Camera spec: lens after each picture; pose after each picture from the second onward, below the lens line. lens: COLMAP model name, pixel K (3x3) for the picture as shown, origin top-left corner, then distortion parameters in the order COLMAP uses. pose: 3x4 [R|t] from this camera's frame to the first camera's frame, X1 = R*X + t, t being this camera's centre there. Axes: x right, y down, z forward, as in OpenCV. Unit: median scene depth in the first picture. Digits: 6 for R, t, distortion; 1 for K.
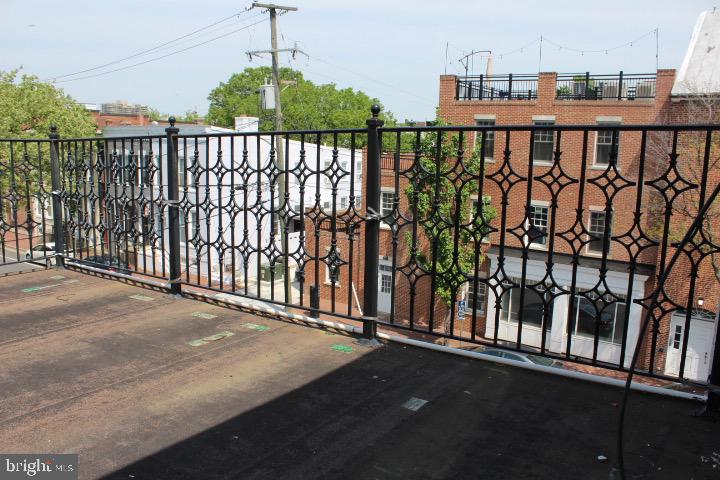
lens RADIAL K [[608.1, 0, 373.8], [0, 608.1, 233.2], [0, 0, 1]] dist [-0.152754, 0.111811]
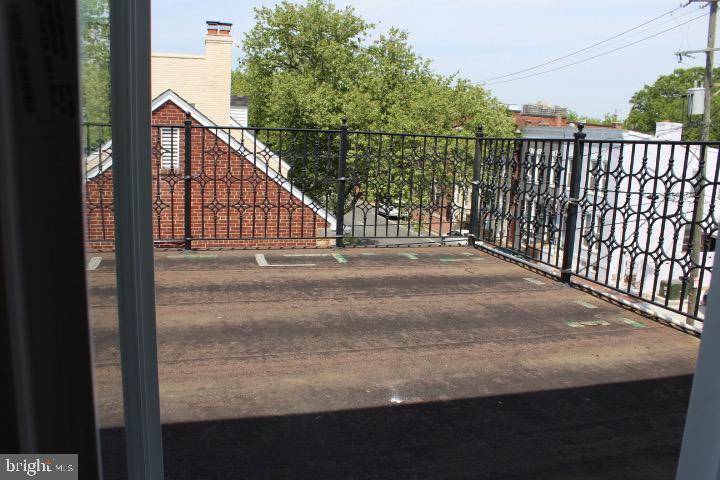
lens RADIAL K [[608.1, 0, 358.2], [0, 608.1, 236.1], [0, 0, 1]] dist [-0.152754, 0.111811]
pose [[0.772380, 0.124121, -0.622915, 0.053588], [-0.123124, 0.991376, 0.044872, 0.014175], [0.623112, 0.042038, 0.781002, -0.107740]]
